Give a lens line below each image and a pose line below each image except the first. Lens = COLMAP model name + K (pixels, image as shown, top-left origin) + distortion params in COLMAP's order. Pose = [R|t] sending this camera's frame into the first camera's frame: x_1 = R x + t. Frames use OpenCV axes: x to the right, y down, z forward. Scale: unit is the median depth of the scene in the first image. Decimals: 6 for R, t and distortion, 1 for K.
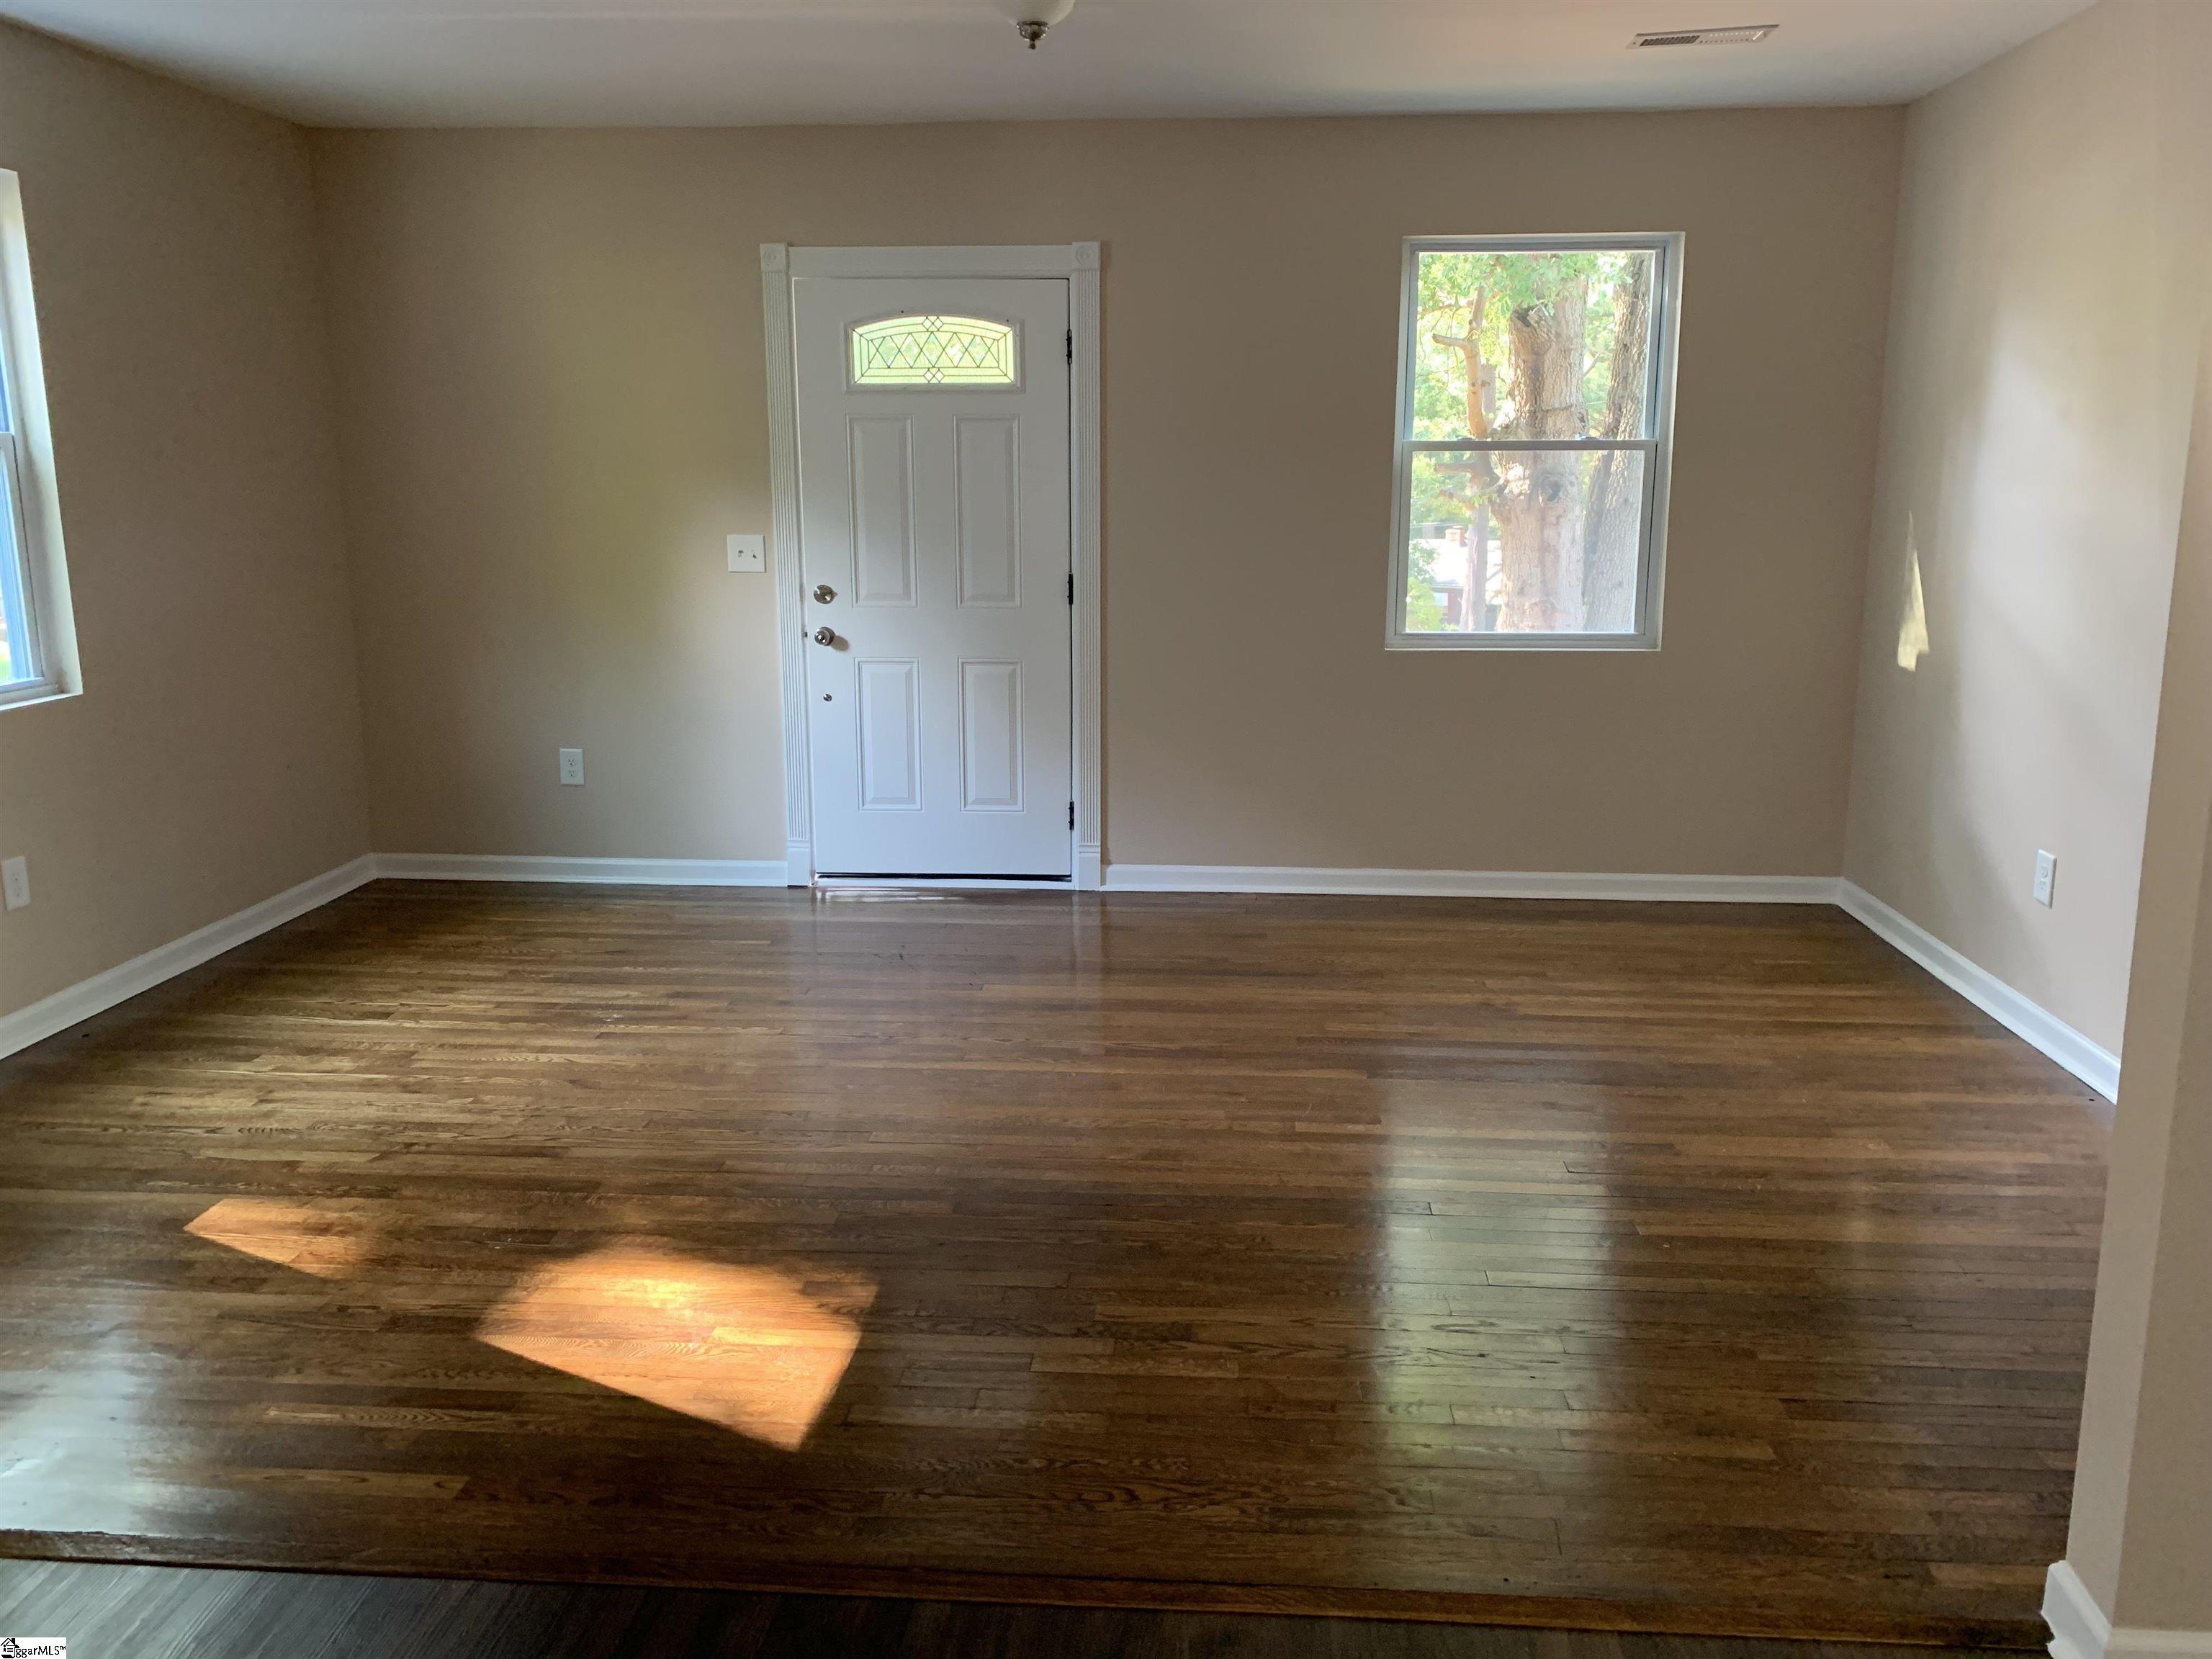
lens RADIAL K [[1669.6, 0, 1115.5], [0, 1669.6, 810.4], [0, 0, 1]] dist [0.027671, -0.020518]
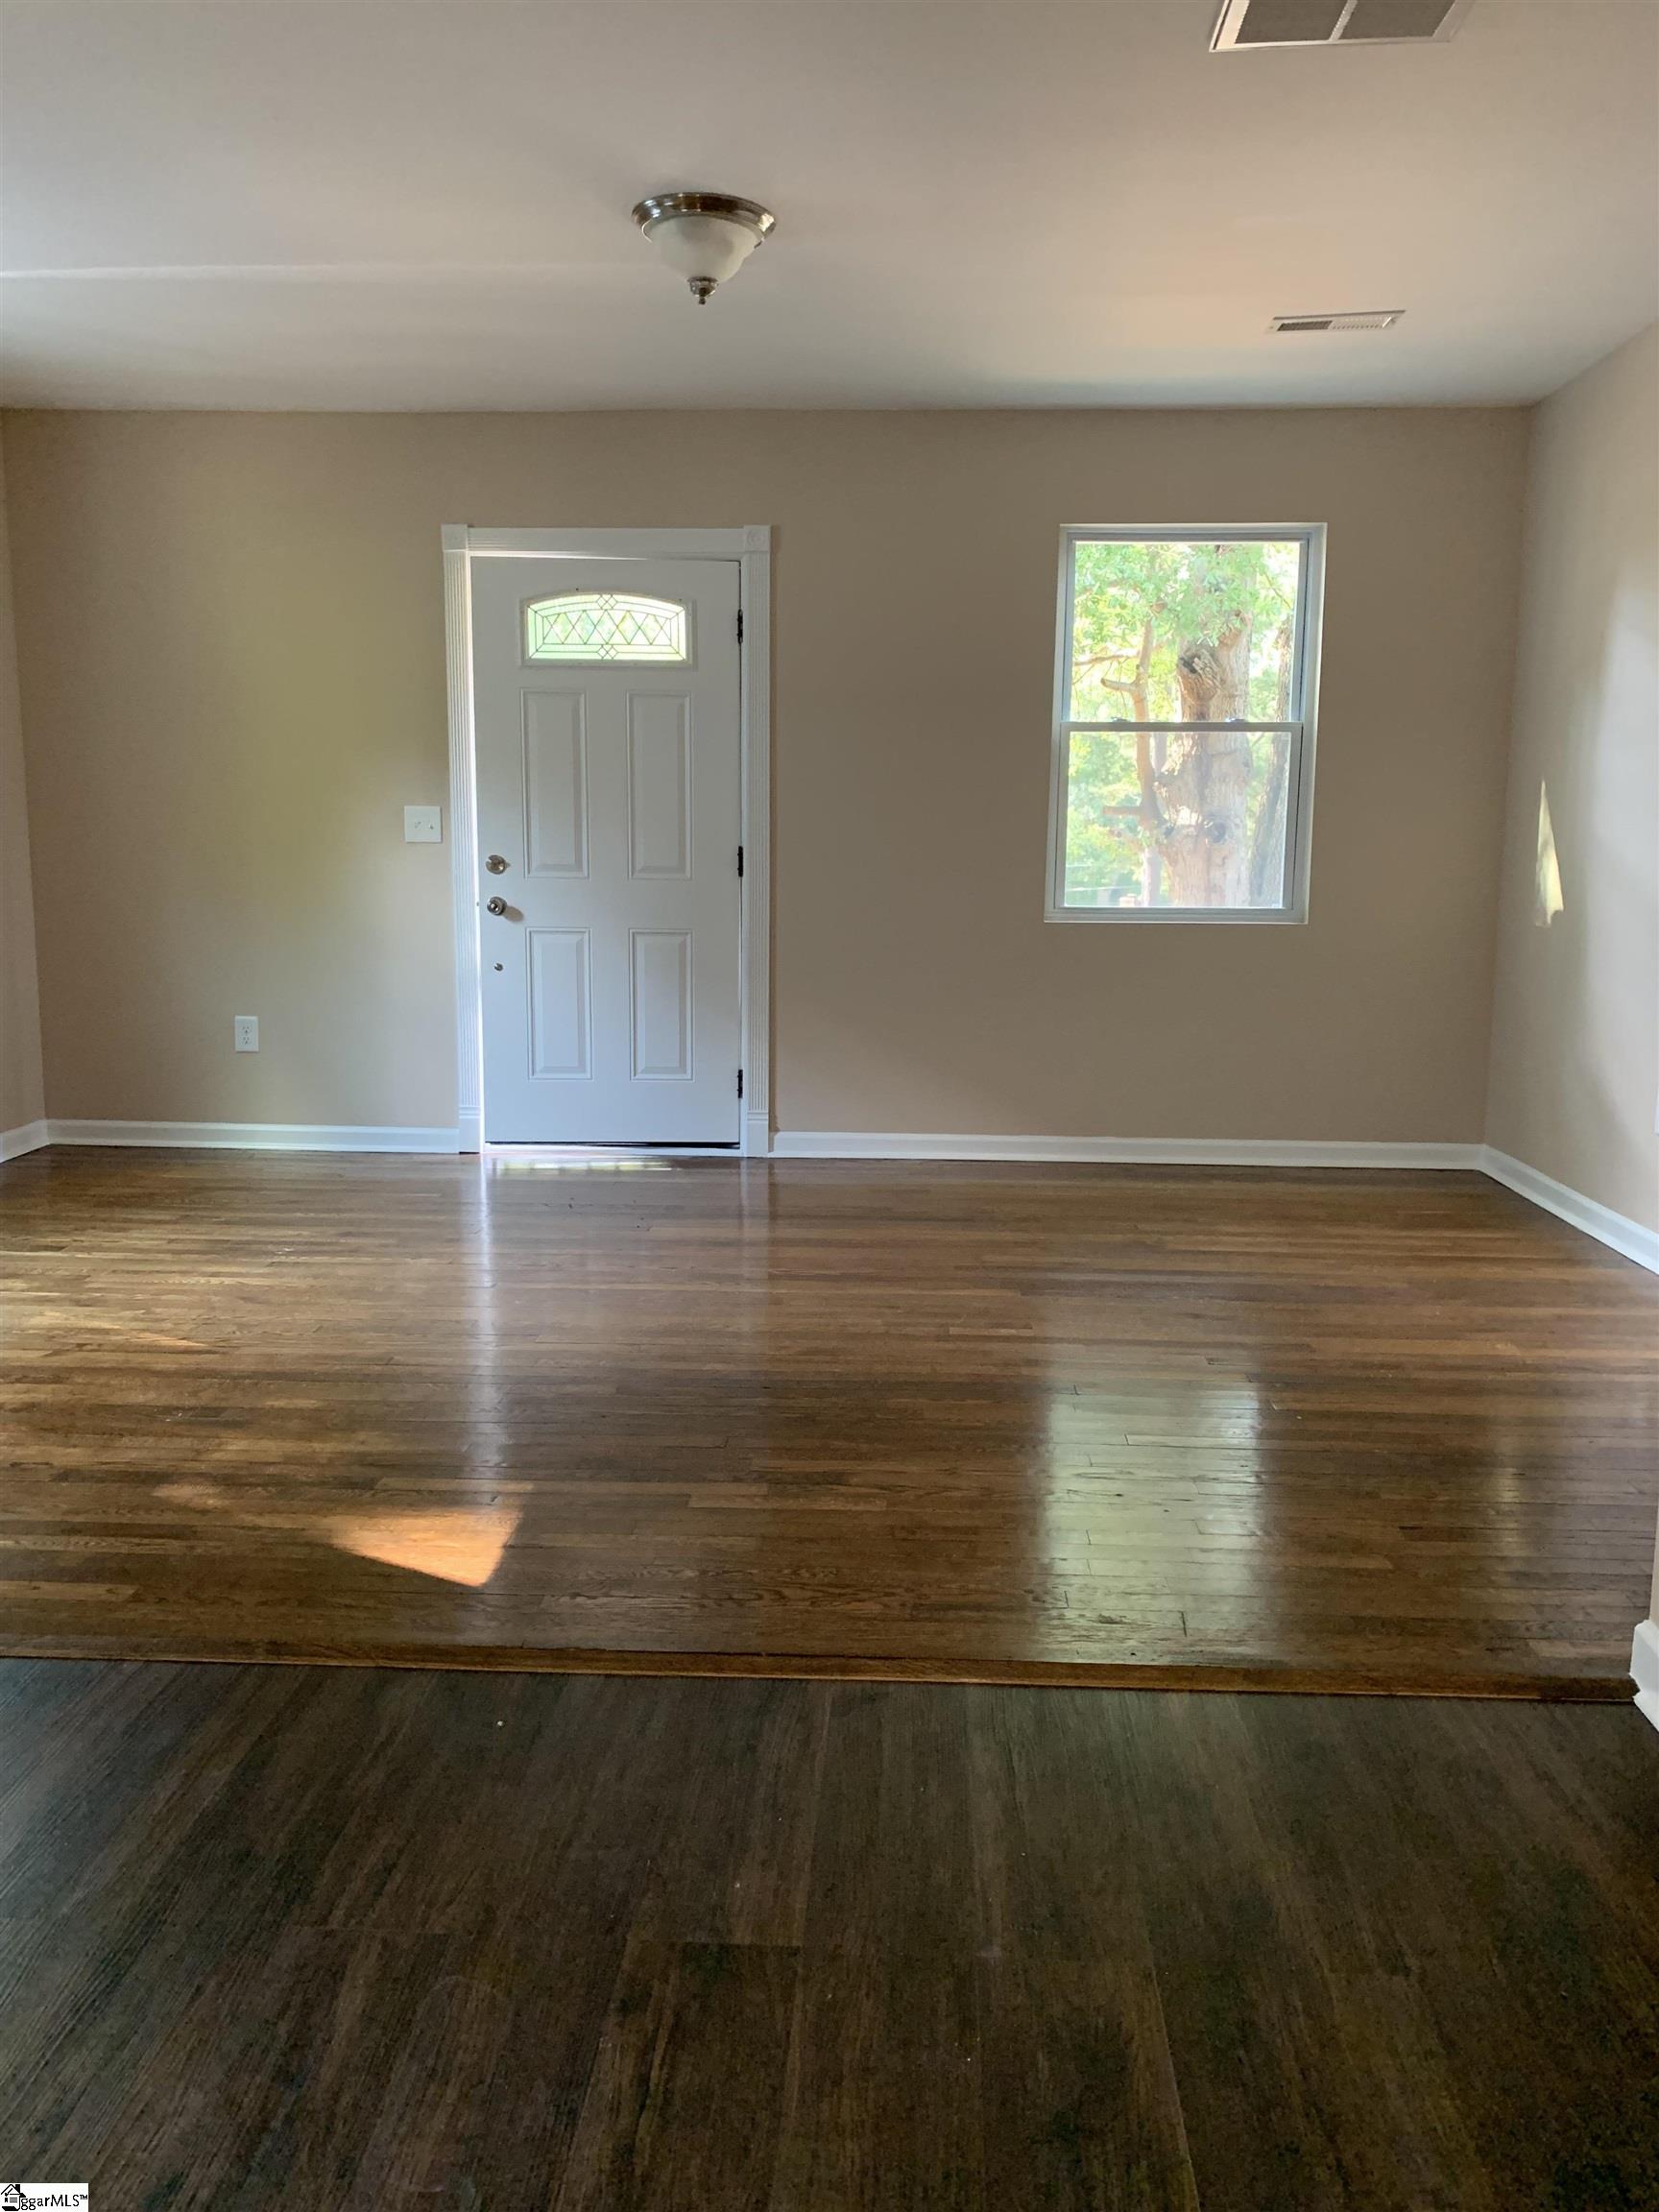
lens RADIAL K [[1669.6, 0, 840.3], [0, 1669.6, 1112.3], [0, 0, 1]] dist [0.027671, -0.020518]
pose [[0.999593, 0.004288, 0.028194, 0.009627], [-0.003192, 0.999242, -0.038799, 0.087372], [-0.028339, 0.038694, 0.998849, -0.033427]]
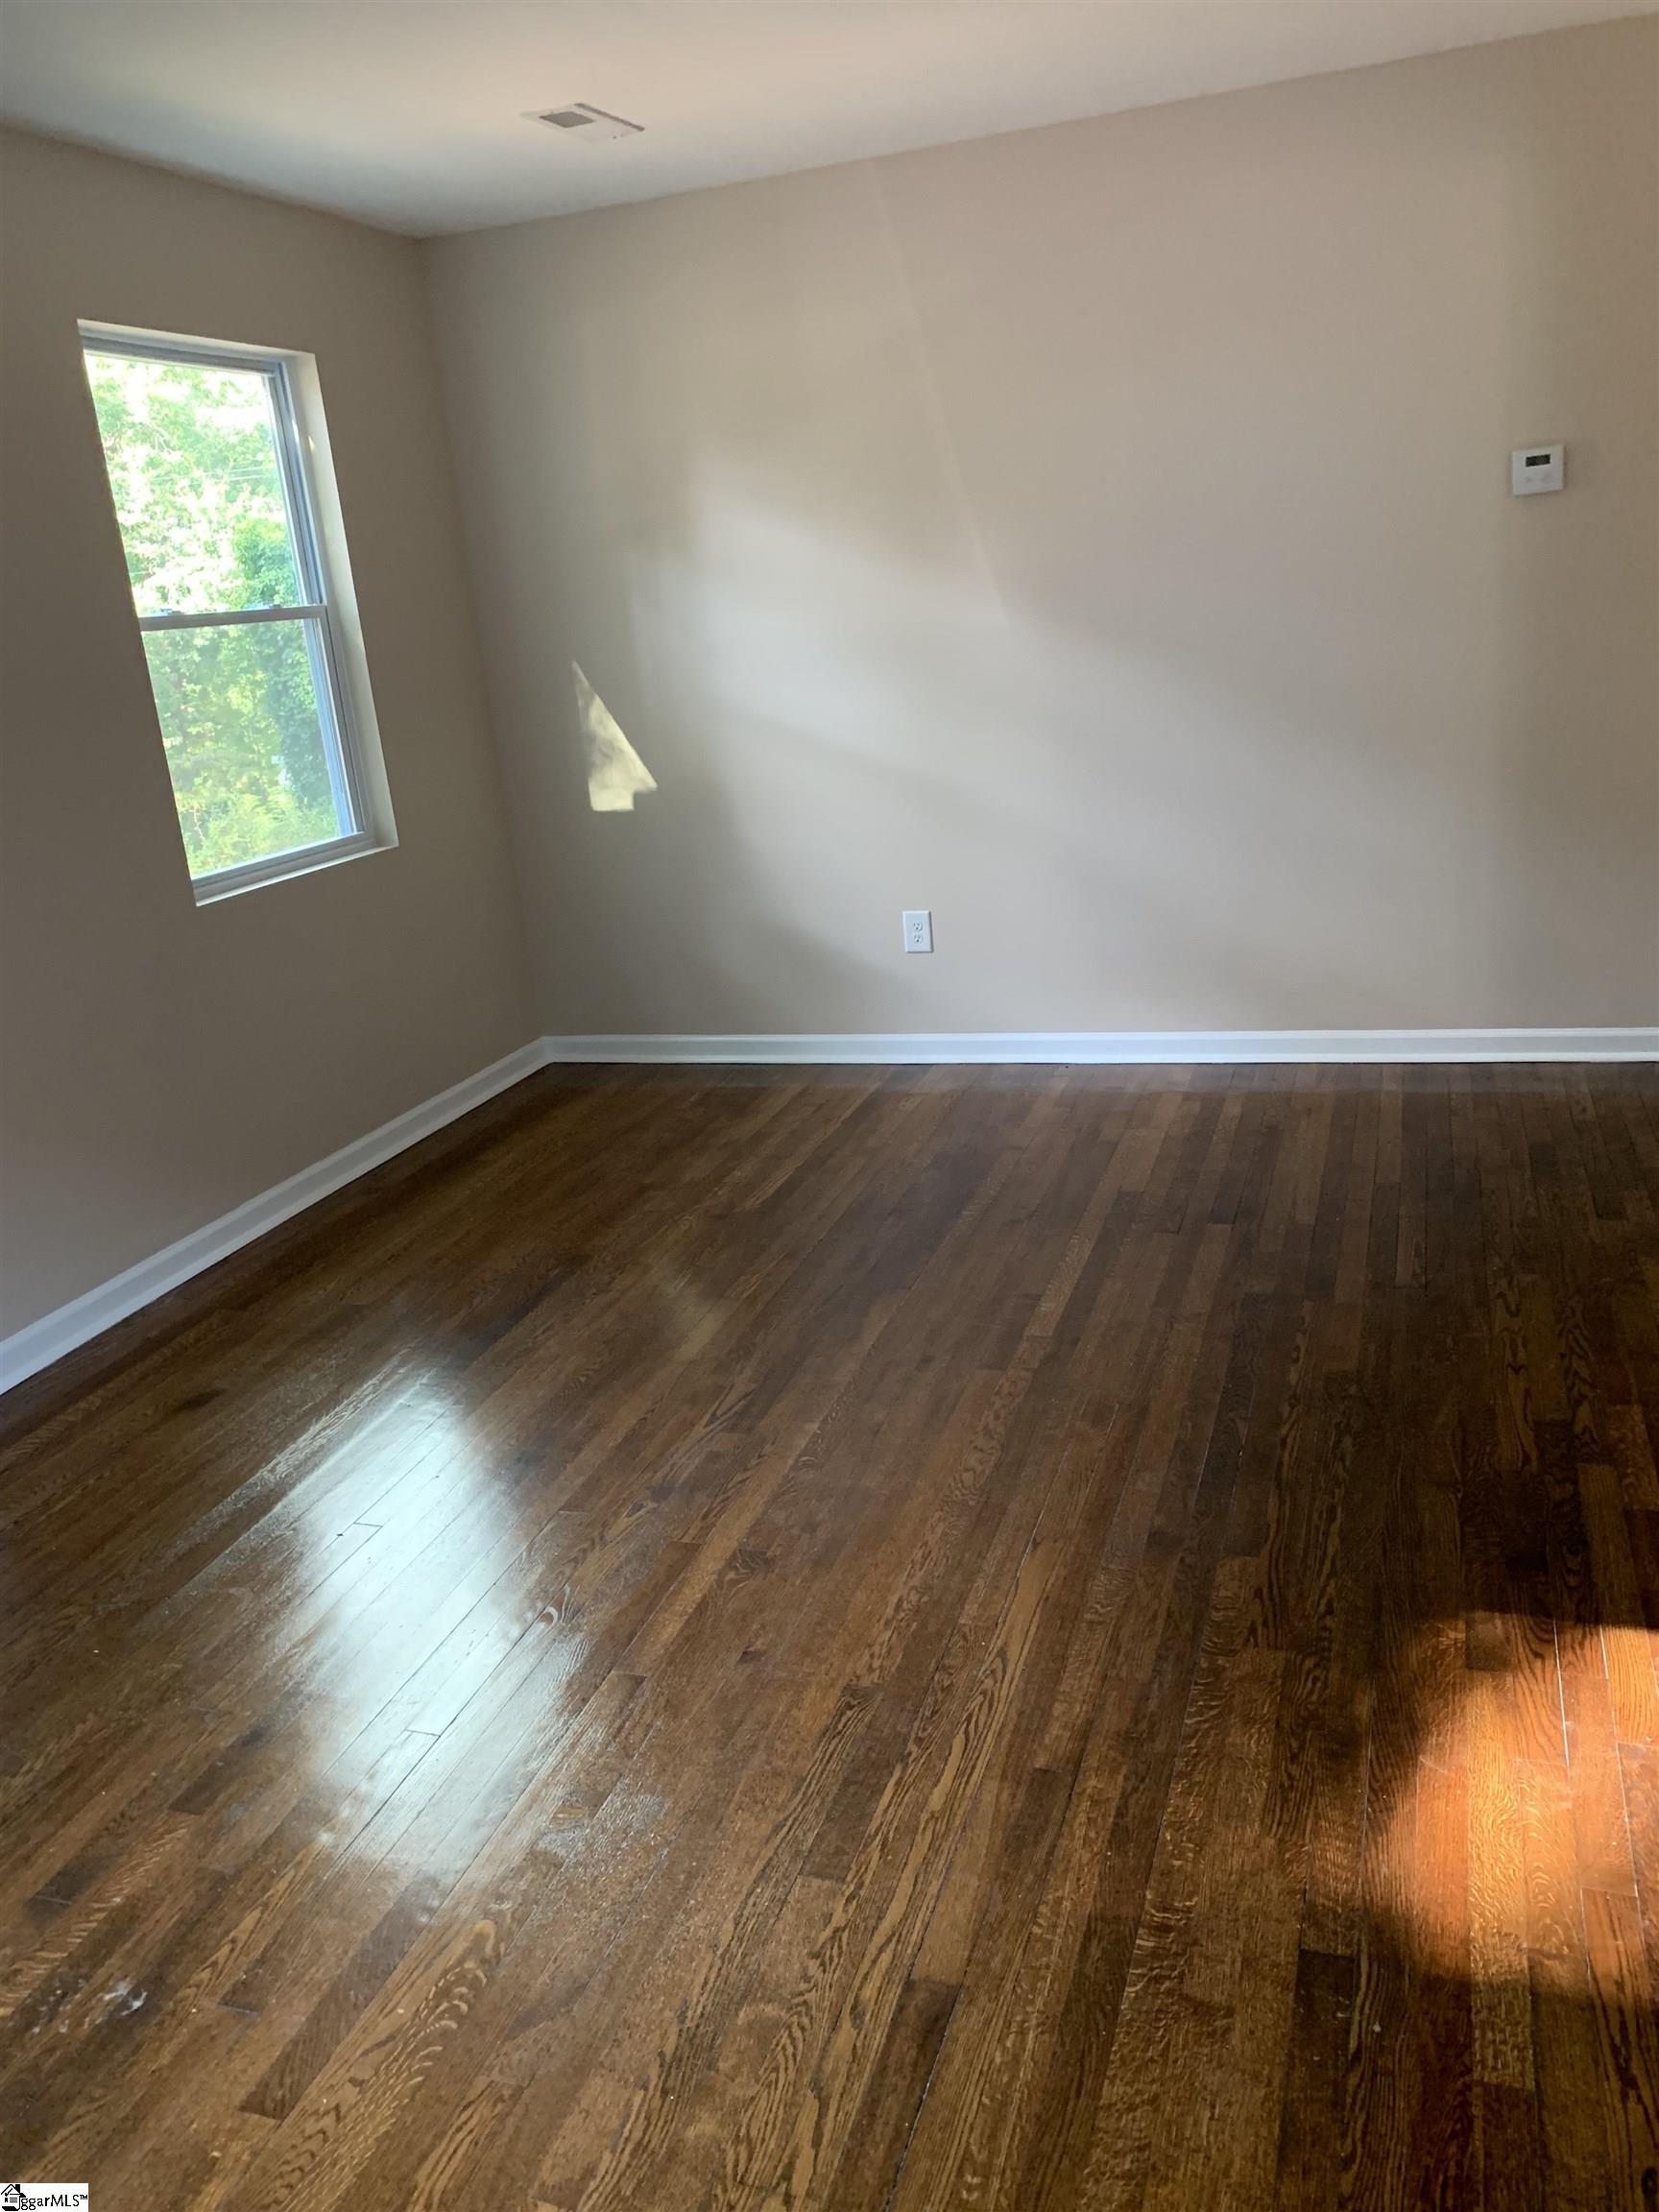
lens RADIAL K [[1669.6, 0, 834.6], [0, 1669.6, 1104.4], [0, 0, 1]] dist [0.027671, -0.020518]
pose [[0.263452, -0.311286, 0.913068, -0.642102], [0.287080, 0.928922, 0.233858, -0.151546], [-0.920966, 0.200513, 0.334091, 0.723166]]
